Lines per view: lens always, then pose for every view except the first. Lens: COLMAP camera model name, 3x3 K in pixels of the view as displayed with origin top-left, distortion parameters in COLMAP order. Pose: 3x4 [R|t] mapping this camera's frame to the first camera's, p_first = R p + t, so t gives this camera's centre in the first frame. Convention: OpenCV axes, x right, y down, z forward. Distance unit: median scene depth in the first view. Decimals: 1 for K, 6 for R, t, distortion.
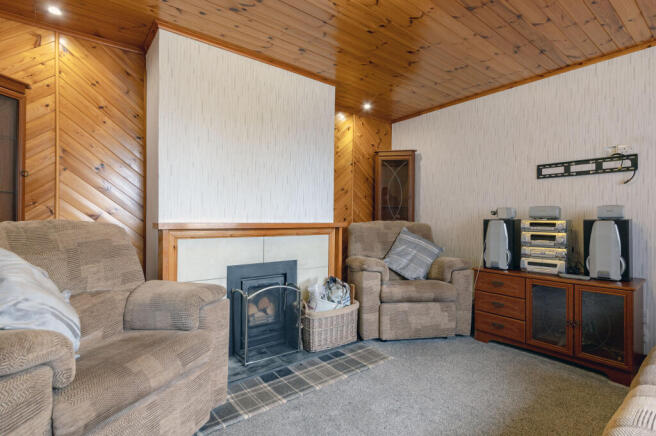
lens RADIAL K [[319.4, 0, 328.0], [0, 319.4, 218.0], [0, 0, 1]] dist [-0.002671, -0.000186]
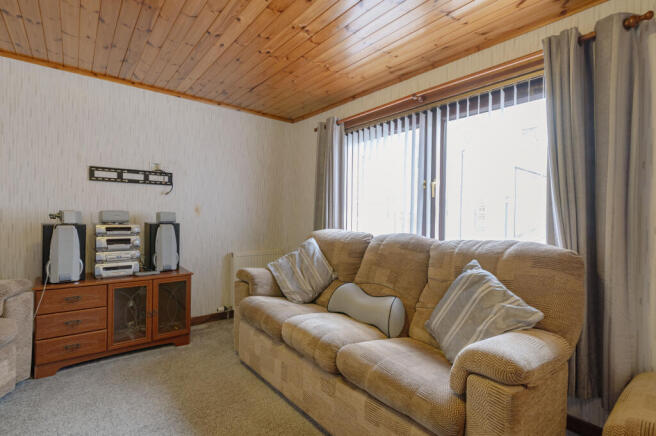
lens RADIAL K [[319.4, 0, 328.0], [0, 319.4, 218.0], [0, 0, 1]] dist [-0.002671, -0.000186]
pose [[-0.016141, -0.014354, 0.999767, -0.350361], [-0.019548, 0.999710, 0.014037, -0.040773], [-0.999679, -0.019317, -0.016417, 0.331978]]
